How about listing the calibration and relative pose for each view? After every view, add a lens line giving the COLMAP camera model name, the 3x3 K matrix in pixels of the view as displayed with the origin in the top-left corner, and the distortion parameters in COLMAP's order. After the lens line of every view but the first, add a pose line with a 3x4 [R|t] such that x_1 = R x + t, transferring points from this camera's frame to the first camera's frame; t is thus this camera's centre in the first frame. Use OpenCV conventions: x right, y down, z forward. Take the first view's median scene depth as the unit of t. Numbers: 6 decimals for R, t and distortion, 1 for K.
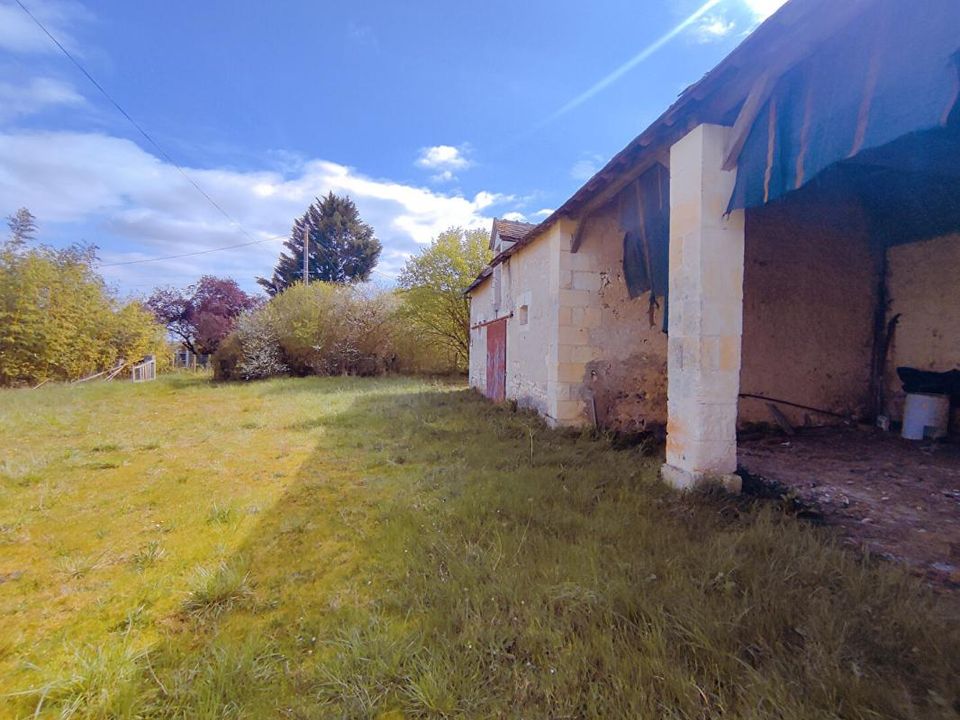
lens RADIAL K [[443.5, 0, 480.0], [0, 443.5, 360.0], [0, 0, 1]] dist [-0.000404, -0.000129]
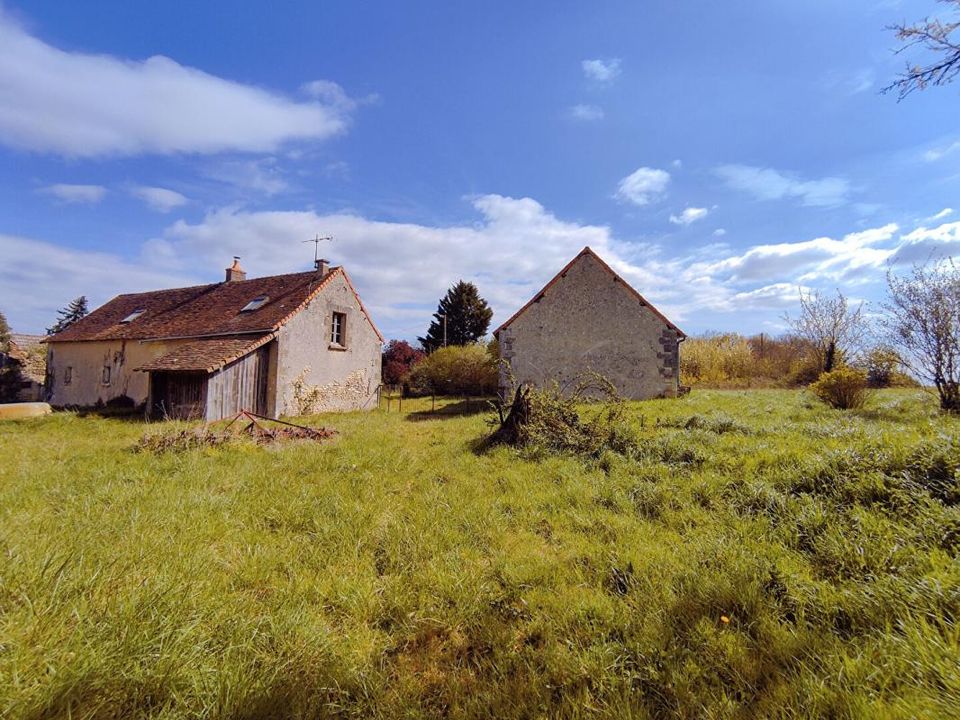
lens RADIAL K [[443.5, 0, 480.0], [0, 443.5, 360.0], [0, 0, 1]] dist [-0.000404, -0.000129]
pose [[0.955014, -0.020171, -0.295875, 0.188076], [-0.000355, 0.997606, -0.069154, 0.009553], [0.296562, 0.066148, 0.952720, -0.457375]]
